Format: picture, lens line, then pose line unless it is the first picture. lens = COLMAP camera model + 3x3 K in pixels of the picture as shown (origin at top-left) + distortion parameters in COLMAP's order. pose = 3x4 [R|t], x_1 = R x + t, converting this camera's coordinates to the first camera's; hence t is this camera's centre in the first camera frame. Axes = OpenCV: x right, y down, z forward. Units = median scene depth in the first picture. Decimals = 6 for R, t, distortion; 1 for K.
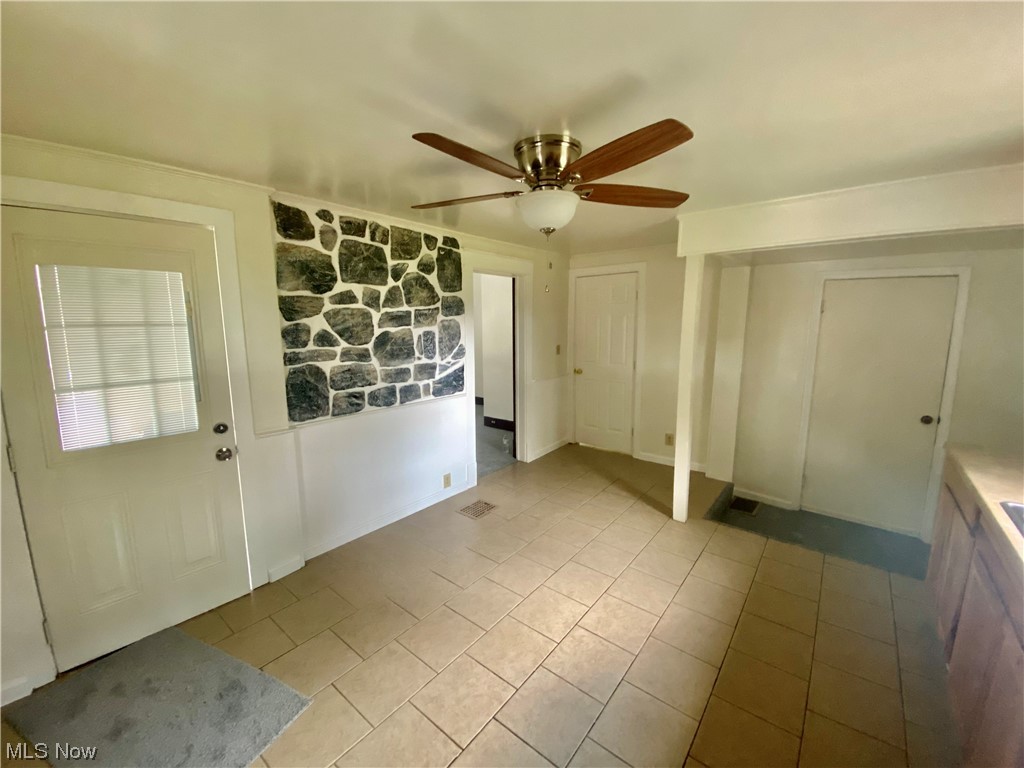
lens RADIAL K [[415.6, 0, 511.5], [0, 415.6, 383.9], [0, 0, 1]] dist [-0.002298, -0.000602]
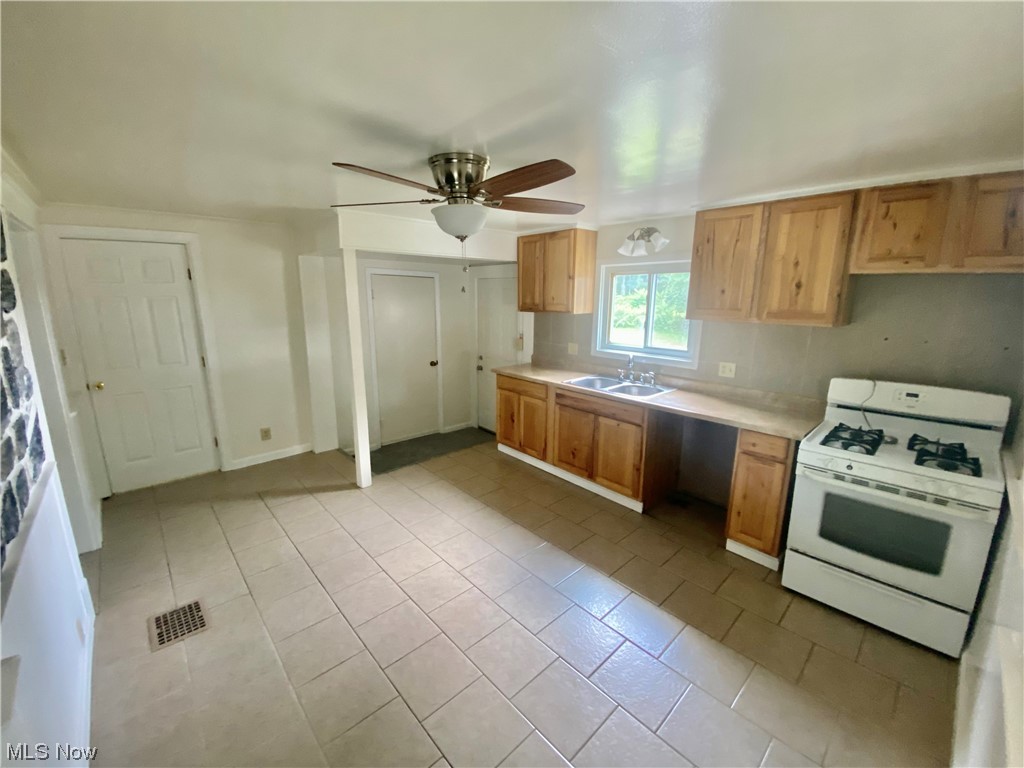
lens RADIAL K [[415.6, 0, 510.7], [0, 415.6, 380.5], [0, 0, 1]] dist [-0.002298, -0.000602]
pose [[0.140018, -0.205352, 0.968620, -0.622717], [0.144913, 0.971974, 0.185116, -0.111819], [-0.979487, 0.114446, 0.165852, 0.423599]]
